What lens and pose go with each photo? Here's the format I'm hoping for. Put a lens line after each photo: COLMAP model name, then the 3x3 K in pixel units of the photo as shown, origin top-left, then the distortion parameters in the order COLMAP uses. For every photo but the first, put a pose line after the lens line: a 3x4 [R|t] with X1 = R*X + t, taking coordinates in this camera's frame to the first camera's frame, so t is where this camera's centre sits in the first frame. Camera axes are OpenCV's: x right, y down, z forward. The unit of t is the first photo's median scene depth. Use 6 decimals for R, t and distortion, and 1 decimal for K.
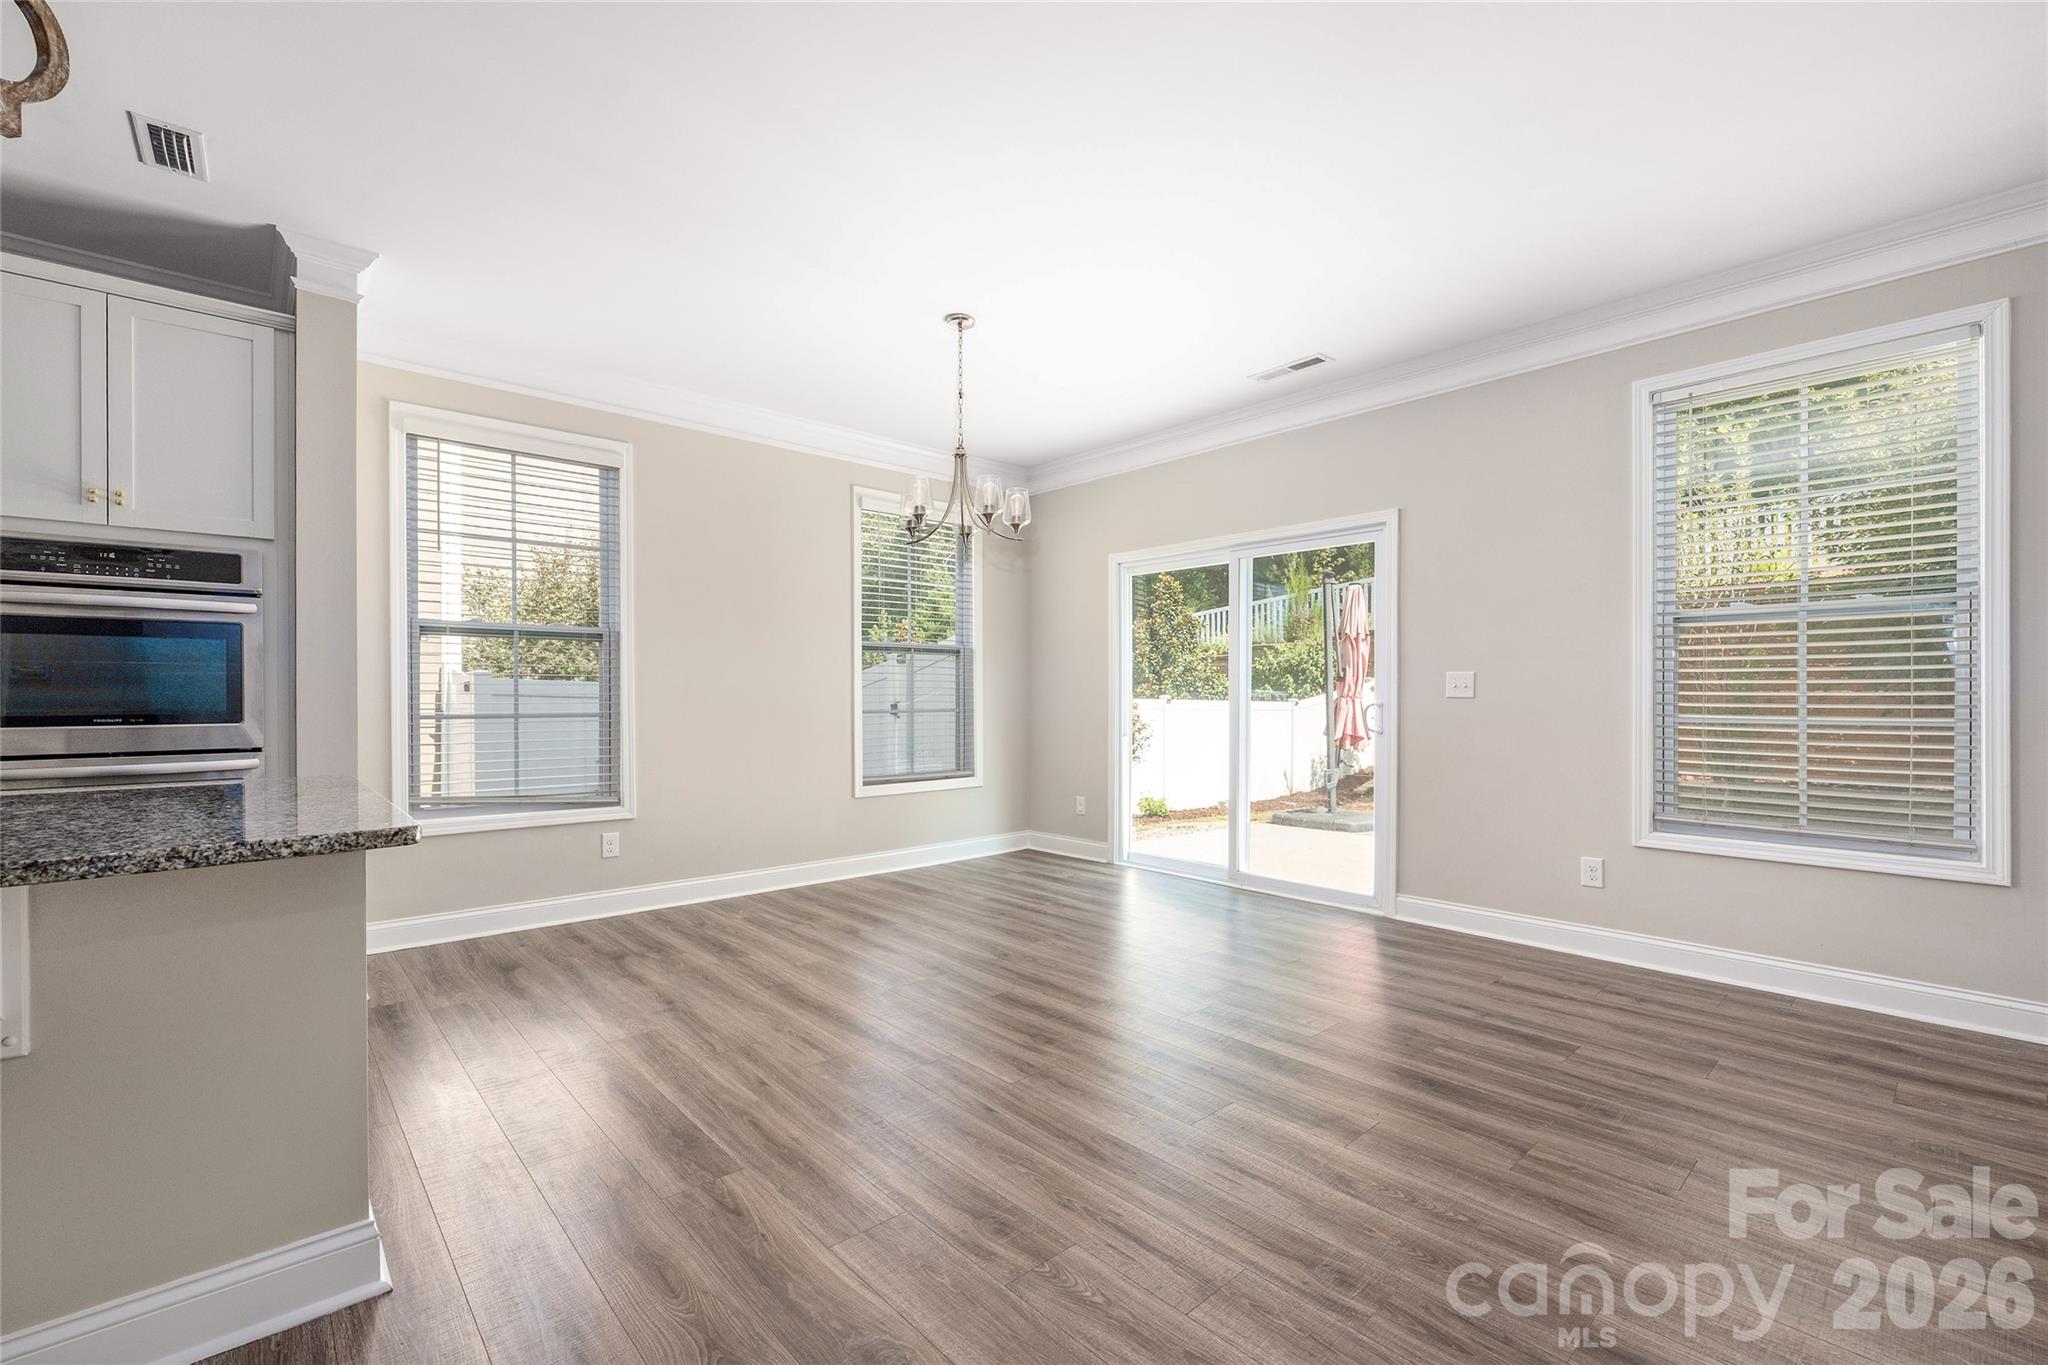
lens RADIAL K [[855.3, 0, 1005.0], [0, 855.3, 699.2], [0, 0, 1]] dist [-0.006334, 0.000450]
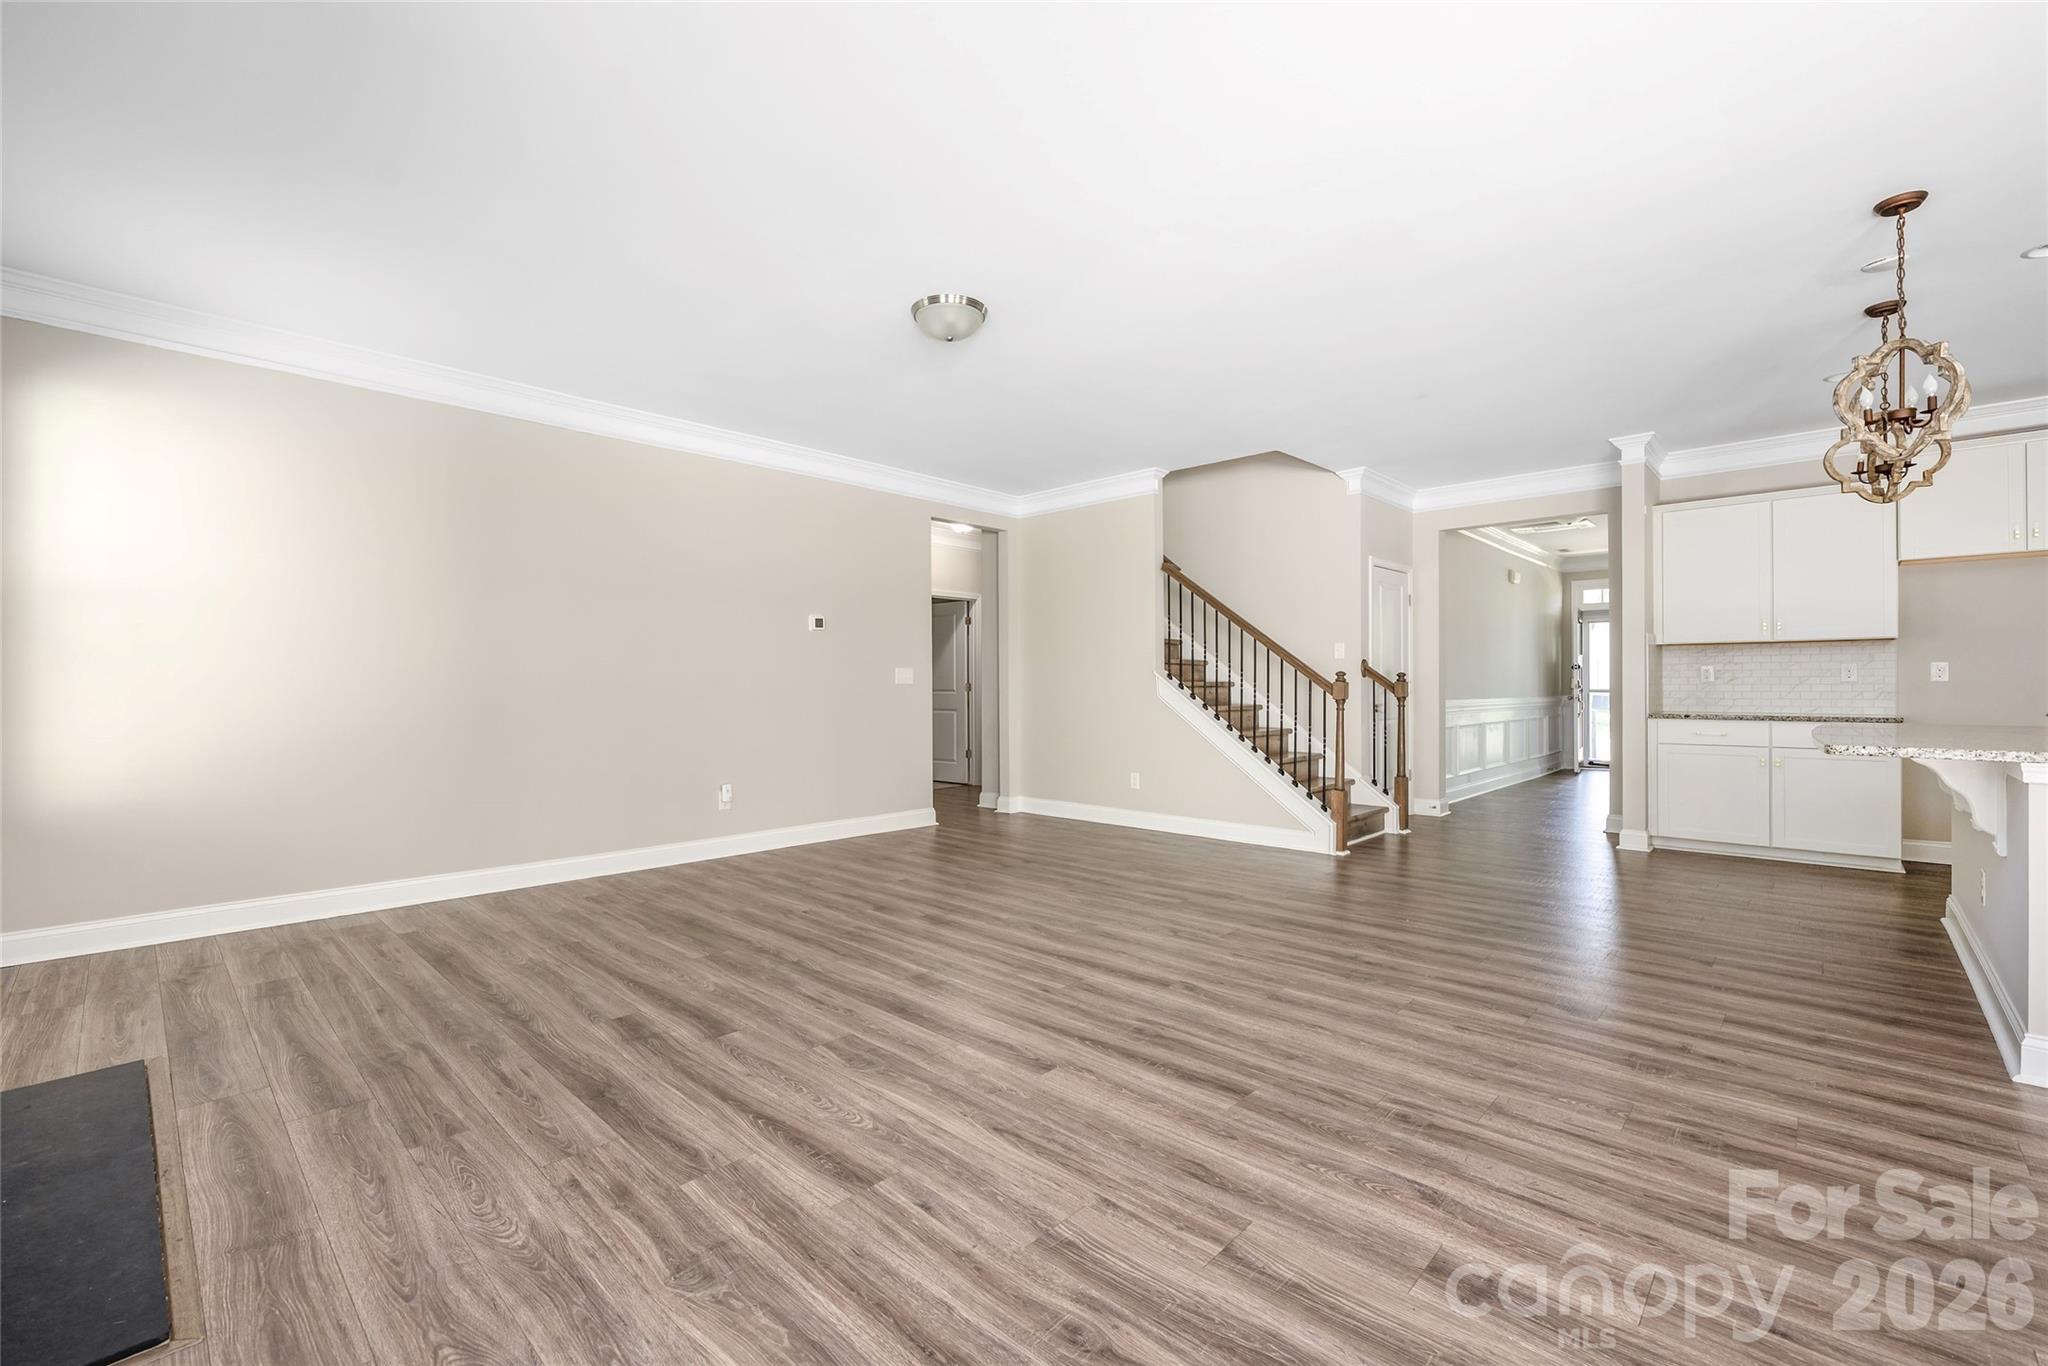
lens RADIAL K [[855.3, 0, 1011.1], [0, 855.3, 685.9], [0, 0, 1]] dist [-0.006334, 0.000450]
pose [[-0.996298, 0.002458, -0.085929, 0.445148], [0.001999, 0.999983, 0.005423, -0.002015], [0.085941, 0.005232, -0.996287, 0.900861]]
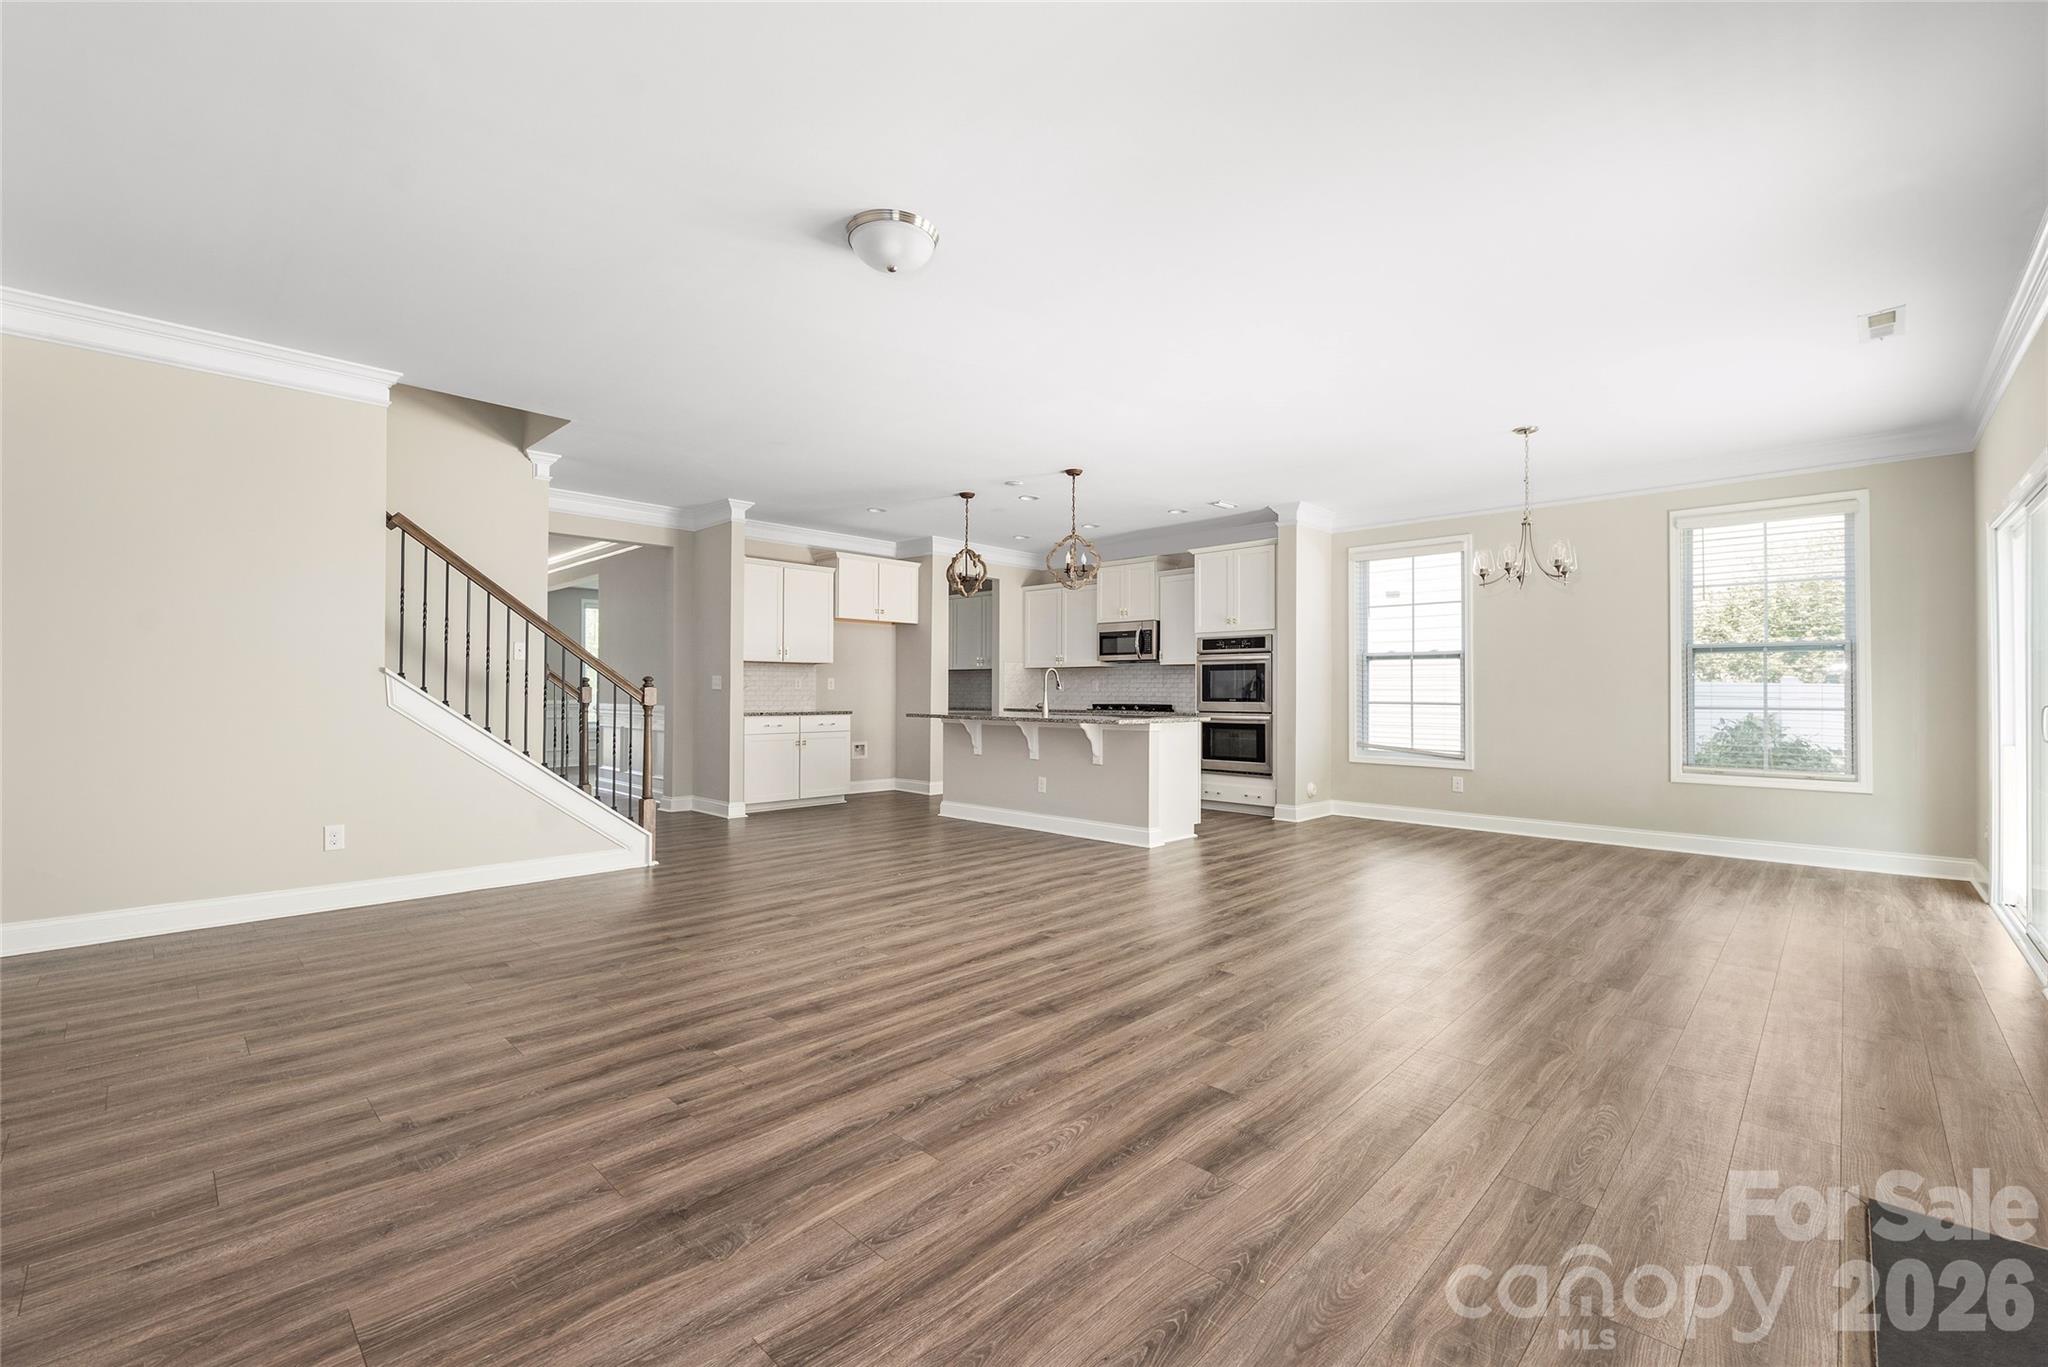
lens RADIAL K [[855.3, 0, 1008.6], [0, 855.3, 680.8], [0, 0, 1]] dist [-0.006334, 0.000450]
pose [[0.067597, -0.011527, -0.997646, 1.179306], [-0.008986, 0.999886, -0.012162, 0.001551], [0.997672, 0.009787, 0.067485, 0.039697]]
